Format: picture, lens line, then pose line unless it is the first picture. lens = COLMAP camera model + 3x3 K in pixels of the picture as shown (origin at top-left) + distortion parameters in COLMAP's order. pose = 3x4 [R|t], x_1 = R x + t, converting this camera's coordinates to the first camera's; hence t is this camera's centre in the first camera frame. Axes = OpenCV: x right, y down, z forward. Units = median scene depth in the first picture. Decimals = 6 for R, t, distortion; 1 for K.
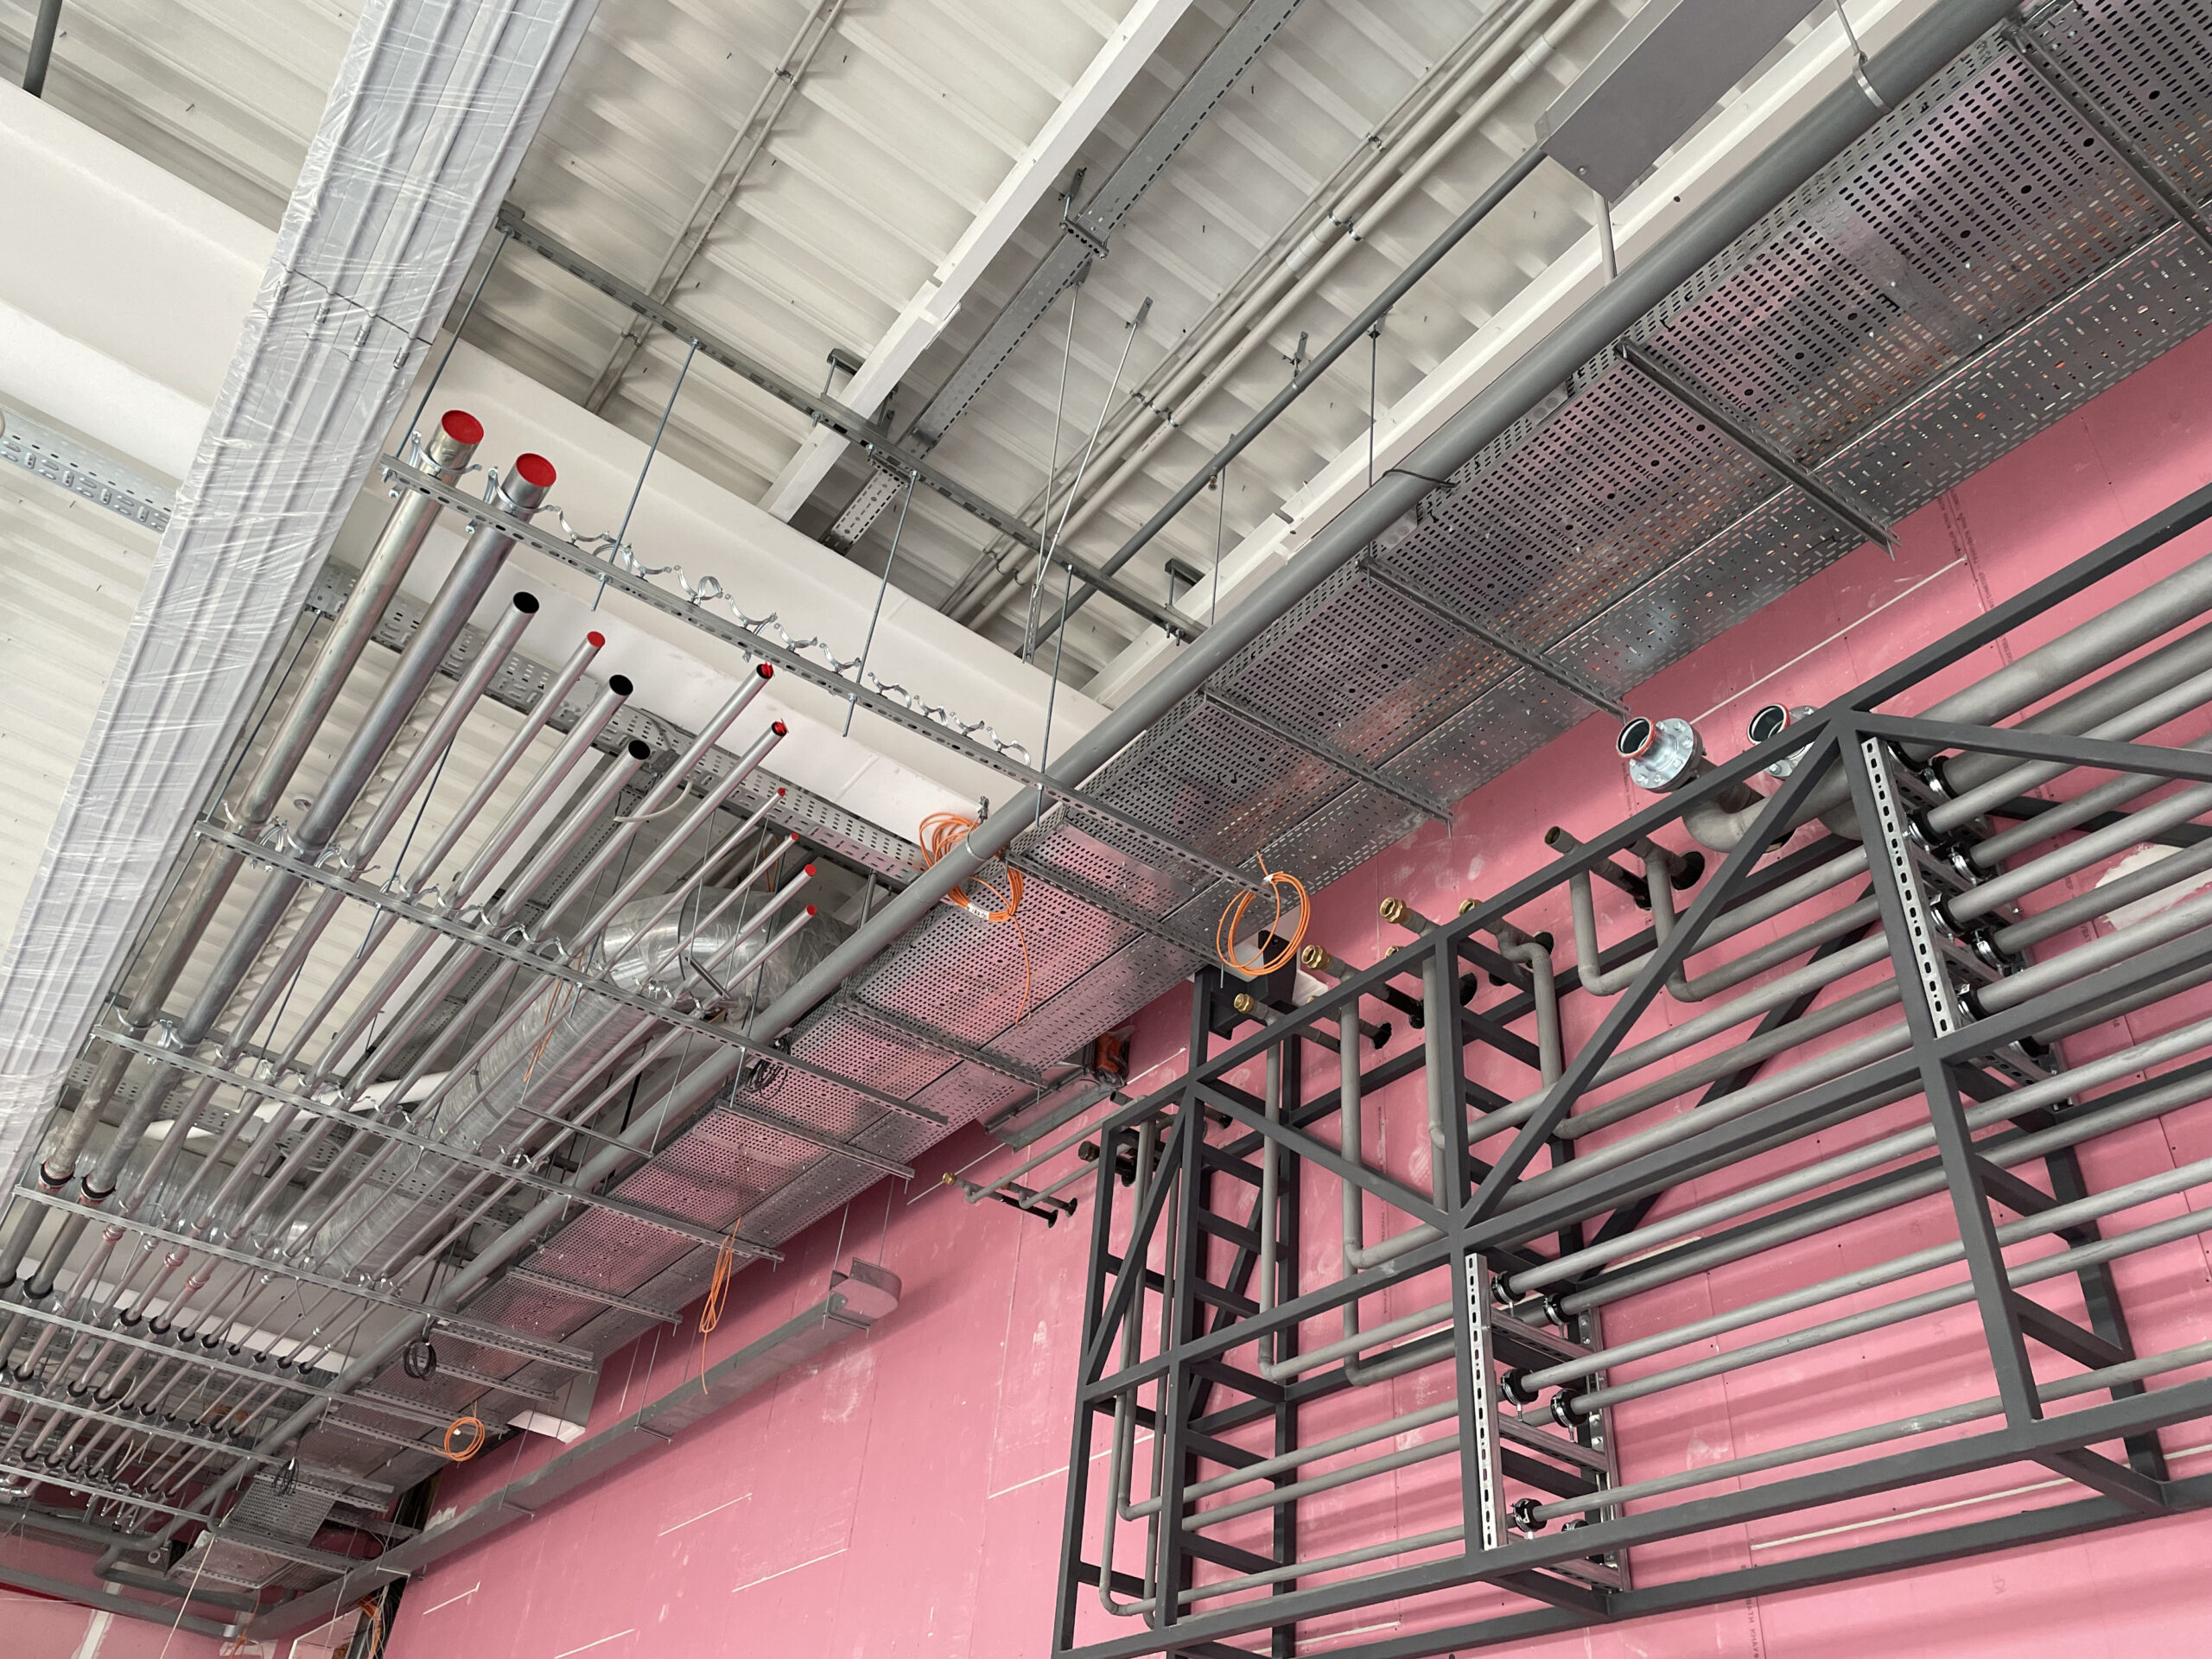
lens RADIAL K [[1662.0, 0, 1103.8], [0, 1662.0, 823.1], [0, 0, 1]] dist [0.095431, -0.115632]
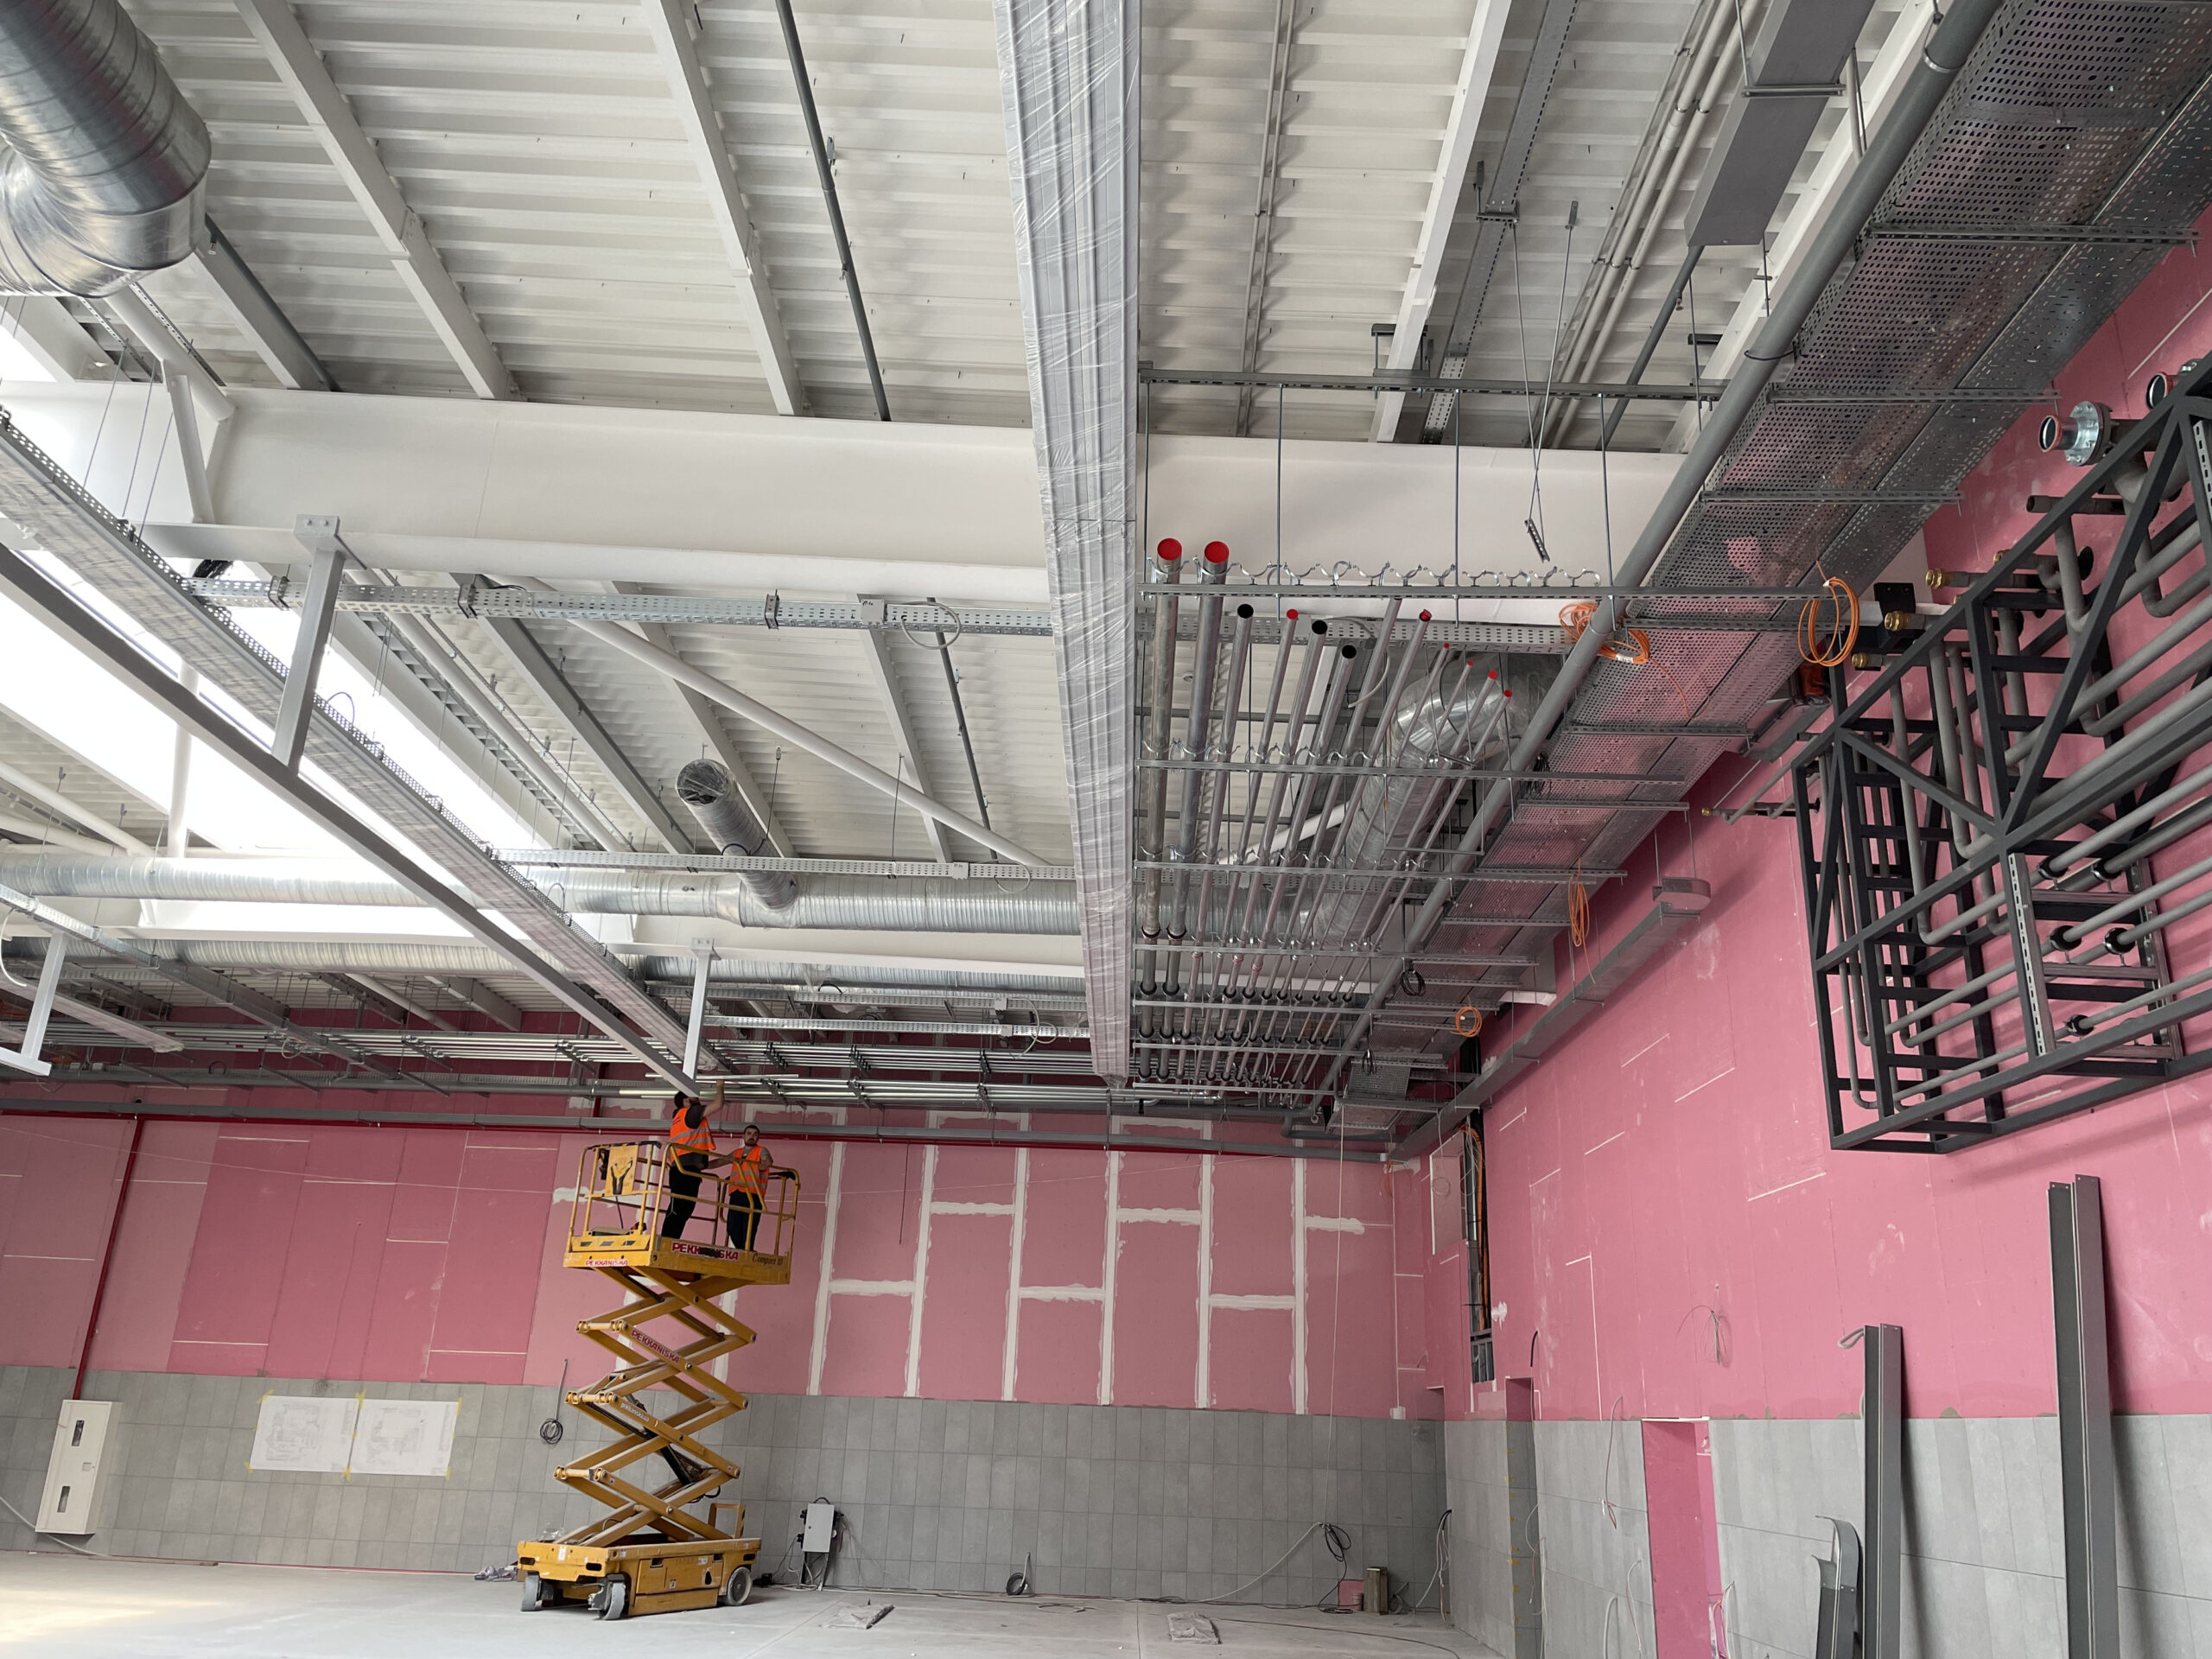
lens RADIAL K [[1662.0, 0, 1103.8], [0, 1662.0, 823.1], [0, 0, 1]] dist [0.095431, -0.115632]
pose [[0.800550, -0.248690, -0.545228, 0.286718], [0.392278, 0.905279, 0.163059, -0.208193], [0.453032, -0.344418, 0.822276, -0.339210]]
